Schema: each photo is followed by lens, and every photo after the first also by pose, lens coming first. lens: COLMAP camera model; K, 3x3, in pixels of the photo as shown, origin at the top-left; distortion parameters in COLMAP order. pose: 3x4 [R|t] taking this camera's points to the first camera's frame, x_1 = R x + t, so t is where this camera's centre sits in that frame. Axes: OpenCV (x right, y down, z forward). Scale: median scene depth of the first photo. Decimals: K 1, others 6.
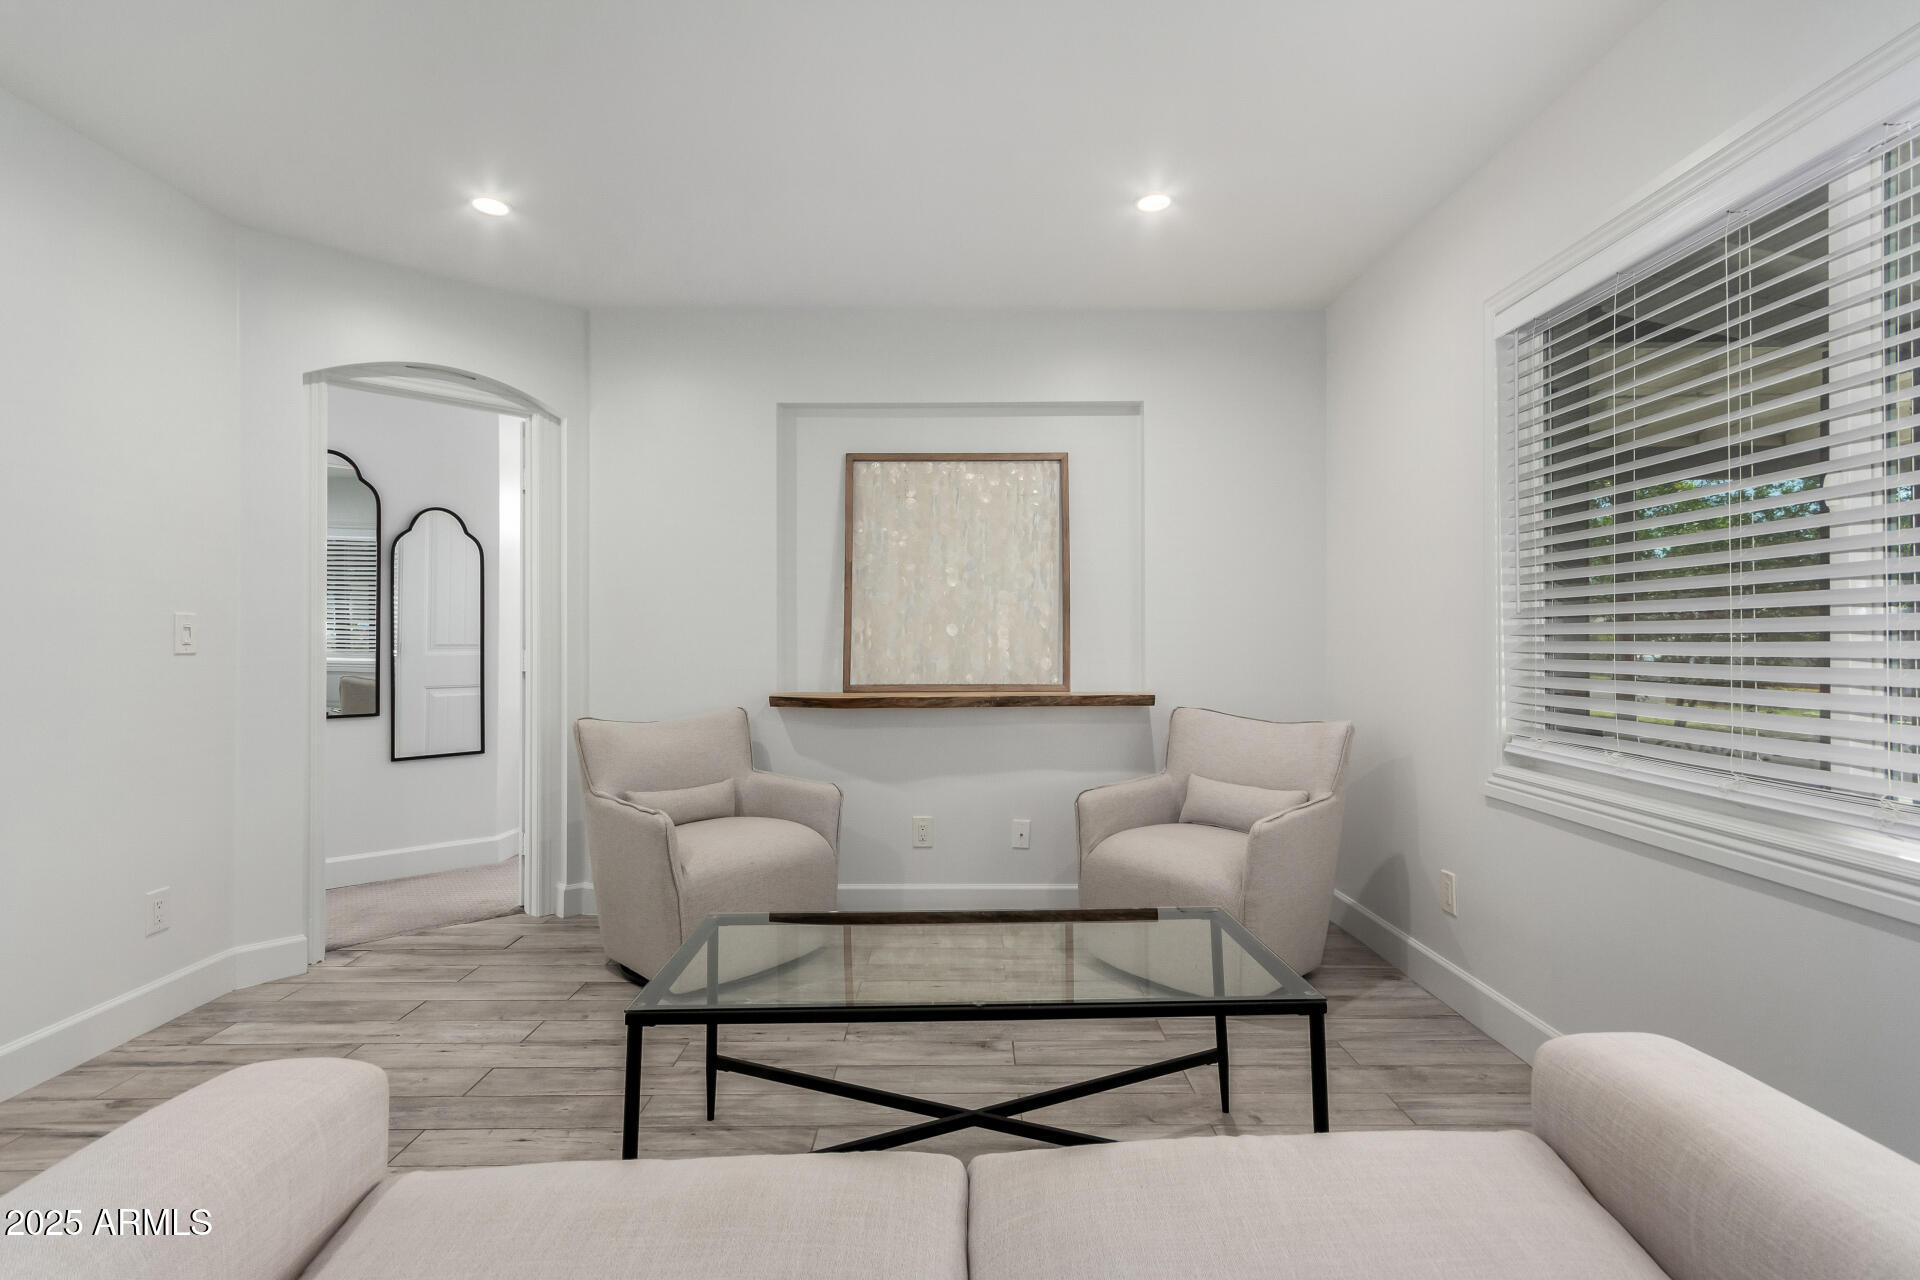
lens RADIAL K [[940.6, 0, 960.4], [0, 940.6, 645.5], [0, 0, 1]] dist [0.006719, 0.001177]
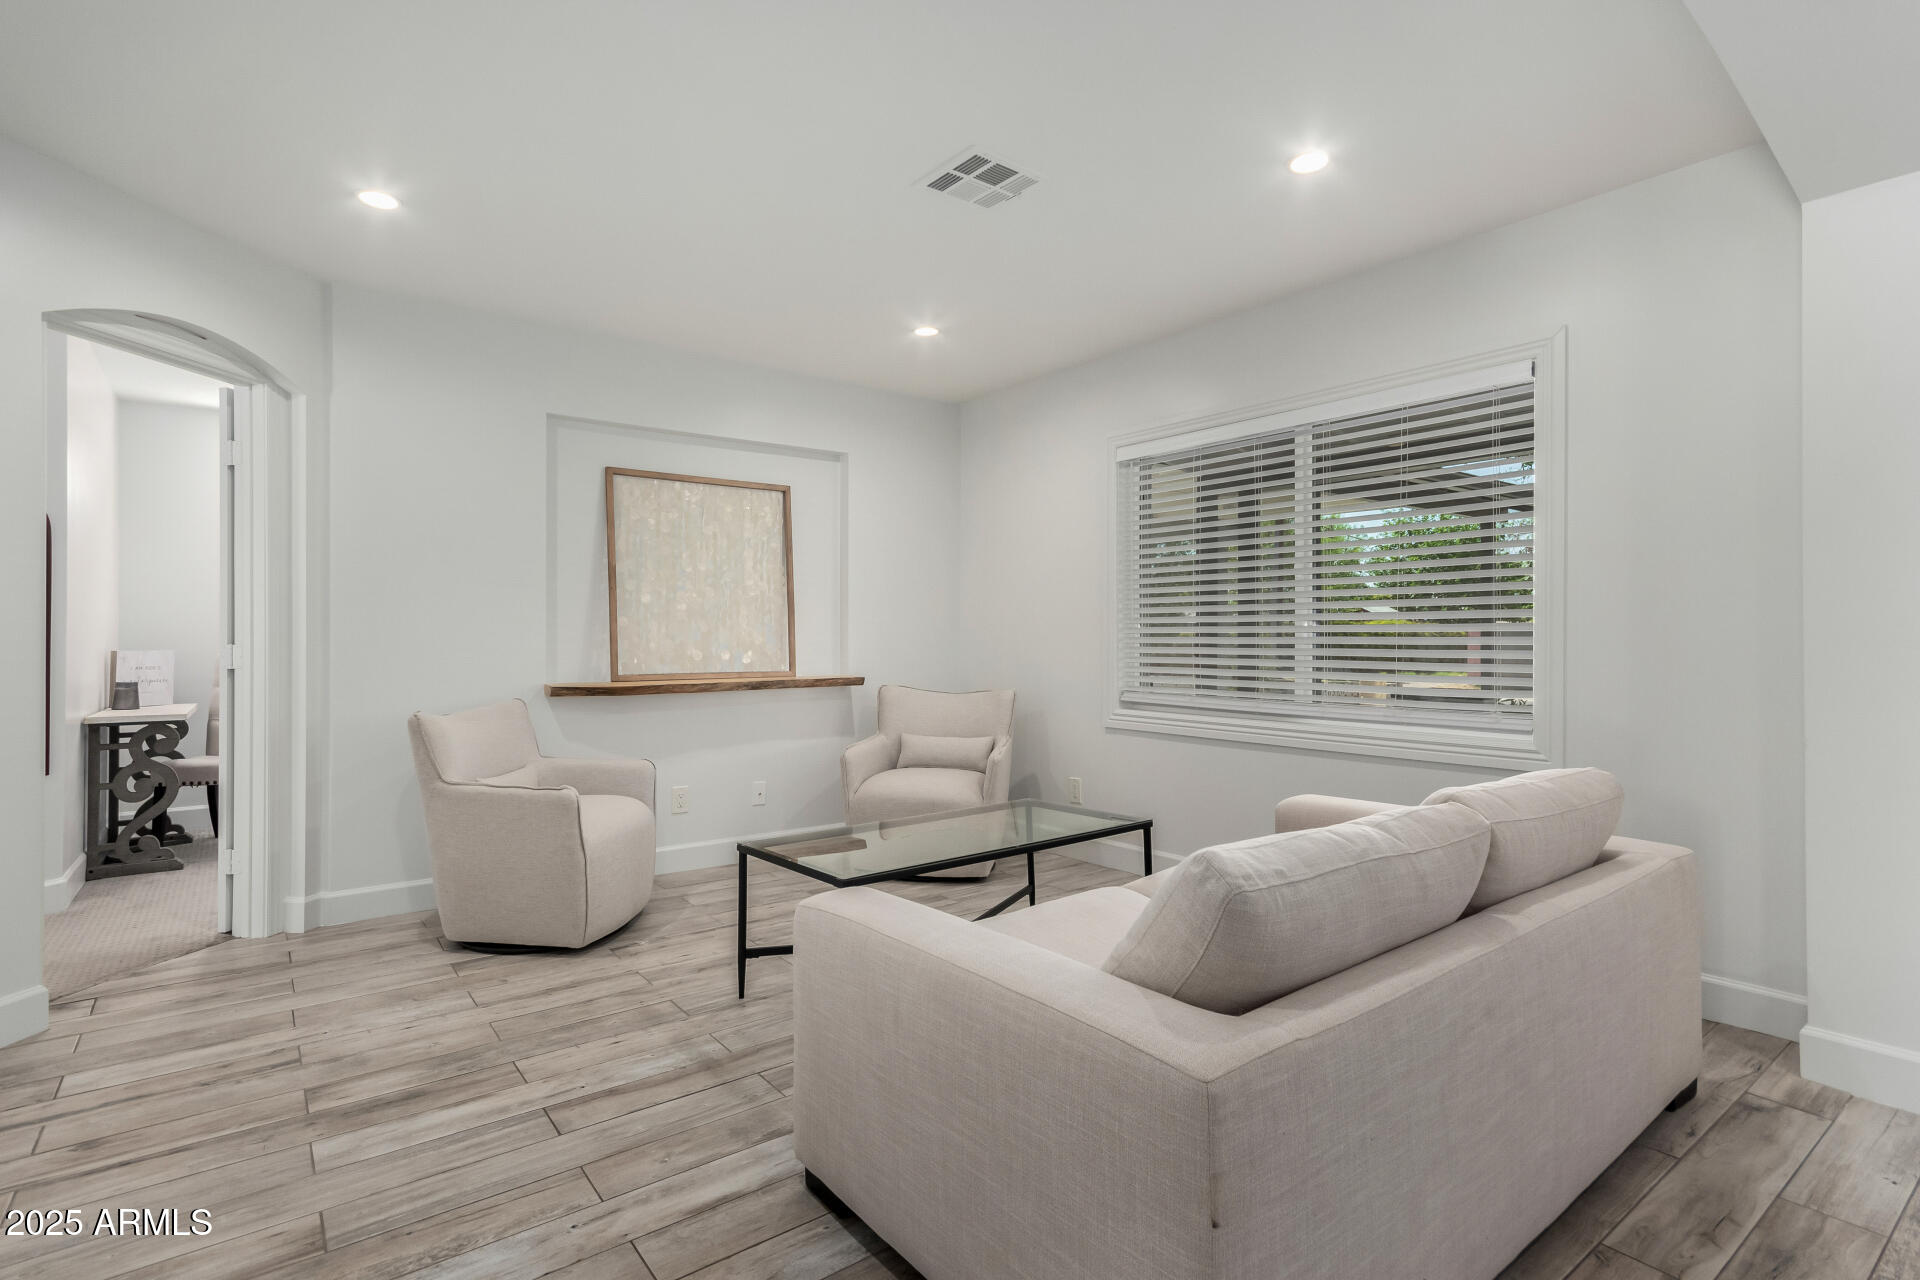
lens RADIAL K [[940.6, 0, 955.7], [0, 940.6, 635.5], [0, 0, 1]] dist [0.006719, 0.001177]
pose [[0.797760, 0.003299, 0.602966, -0.498767], [0.000890, 0.999978, -0.006648, 0.002941], [-0.602974, 0.005840, 0.797739, -0.142217]]
